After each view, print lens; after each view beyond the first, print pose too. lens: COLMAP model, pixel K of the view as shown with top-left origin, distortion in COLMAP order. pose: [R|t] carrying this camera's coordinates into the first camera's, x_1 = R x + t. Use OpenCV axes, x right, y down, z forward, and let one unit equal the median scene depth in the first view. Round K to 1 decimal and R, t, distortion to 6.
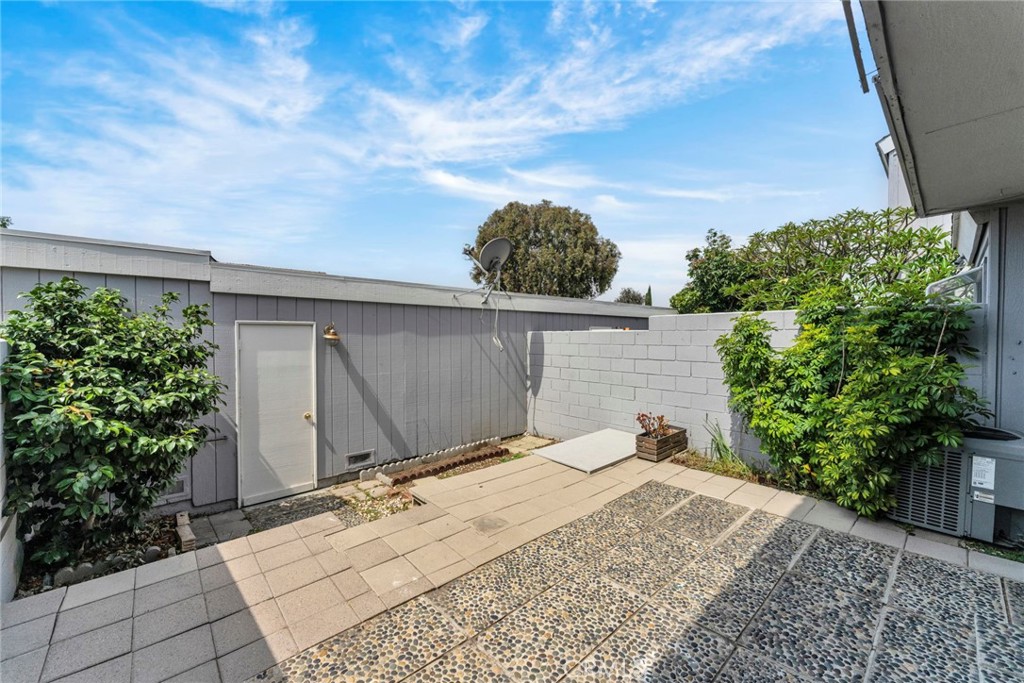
lens RADIAL K [[393.3, 0, 516.5], [0, 393.3, 340.6], [0, 0, 1]] dist [0.002644, 0.000226]
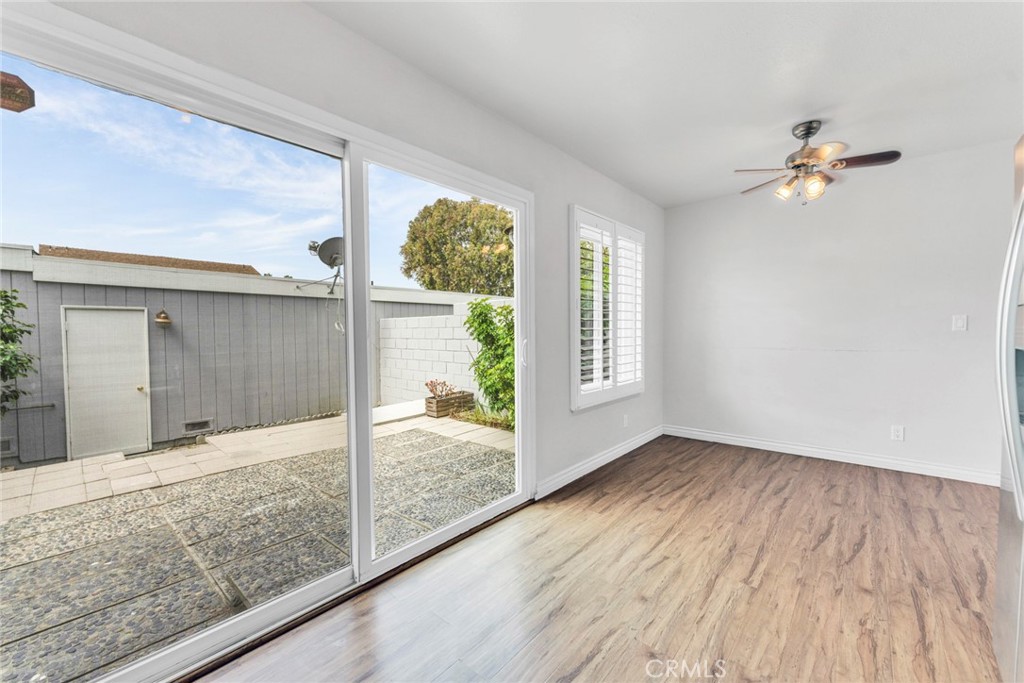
lens RADIAL K [[392.5, 0, 513.2], [0, 392.5, 340.3], [0, 0, 1]] dist [-0.000532, 0.000183]
pose [[0.994859, -0.008874, 0.100878, 0.431553], [0.007693, 0.999897, 0.012094, 0.041639], [-0.100975, -0.011256, 0.994825, -0.254762]]
